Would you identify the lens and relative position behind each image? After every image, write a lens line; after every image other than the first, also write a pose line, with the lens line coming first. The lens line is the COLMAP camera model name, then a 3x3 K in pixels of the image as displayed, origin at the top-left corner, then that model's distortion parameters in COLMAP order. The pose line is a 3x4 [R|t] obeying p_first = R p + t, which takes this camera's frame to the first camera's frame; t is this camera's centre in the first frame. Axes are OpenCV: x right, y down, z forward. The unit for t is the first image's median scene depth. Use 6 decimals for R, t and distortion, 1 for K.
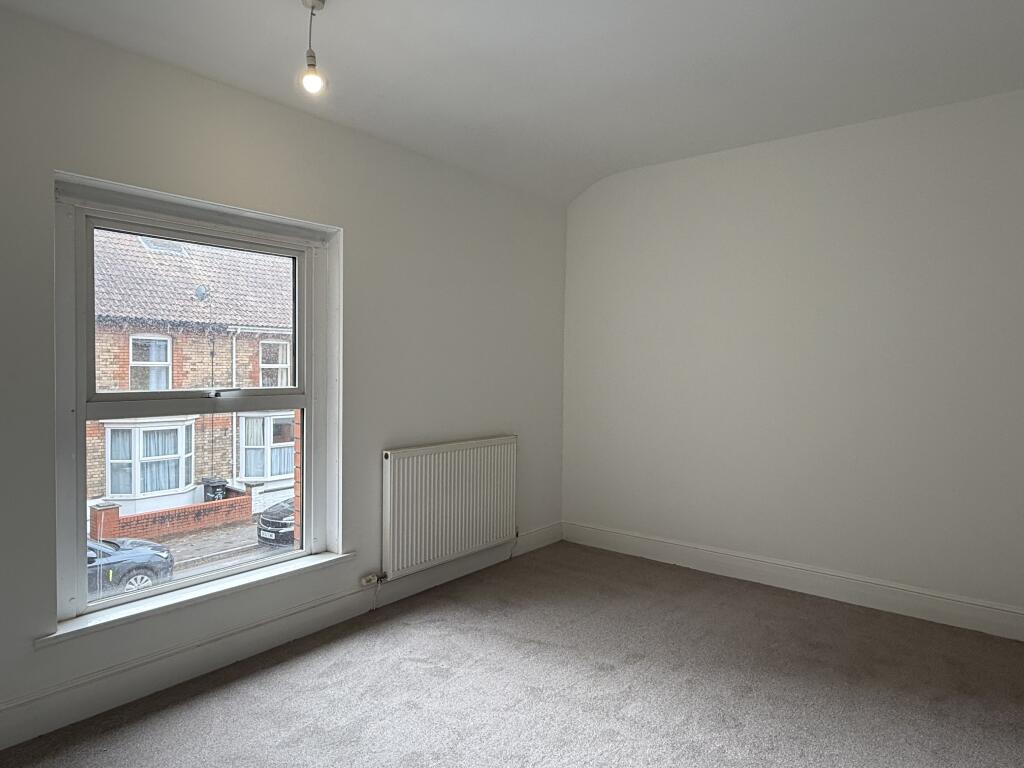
lens RADIAL K [[688.0, 0, 510.2], [0, 688.0, 395.1], [0, 0, 1]] dist [0.060793, 0.000044]
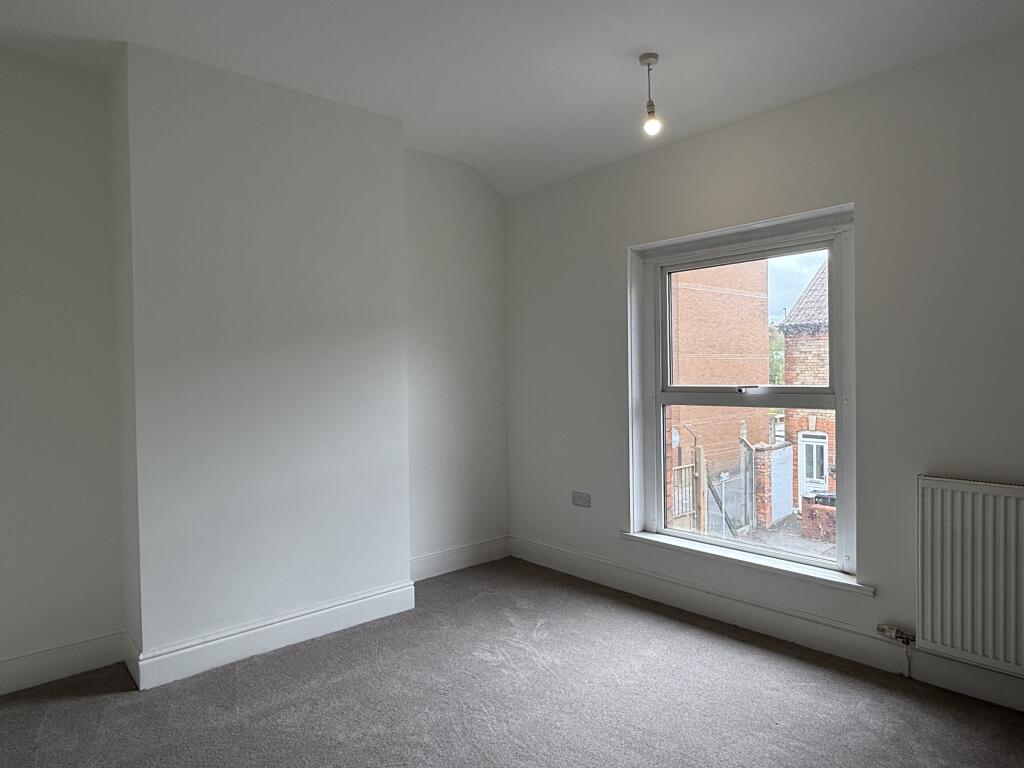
lens RADIAL K [[634.6, 0, 512.0], [0, 634.6, 384.0], [0, 0, 1]] dist [-0.090982, 0.000436]
pose [[-0.206272, 0.024026, -0.978200, 0.704715], [-0.019741, 0.999393, 0.028709, -0.035860], [0.978296, 0.025232, -0.205673, 0.892320]]
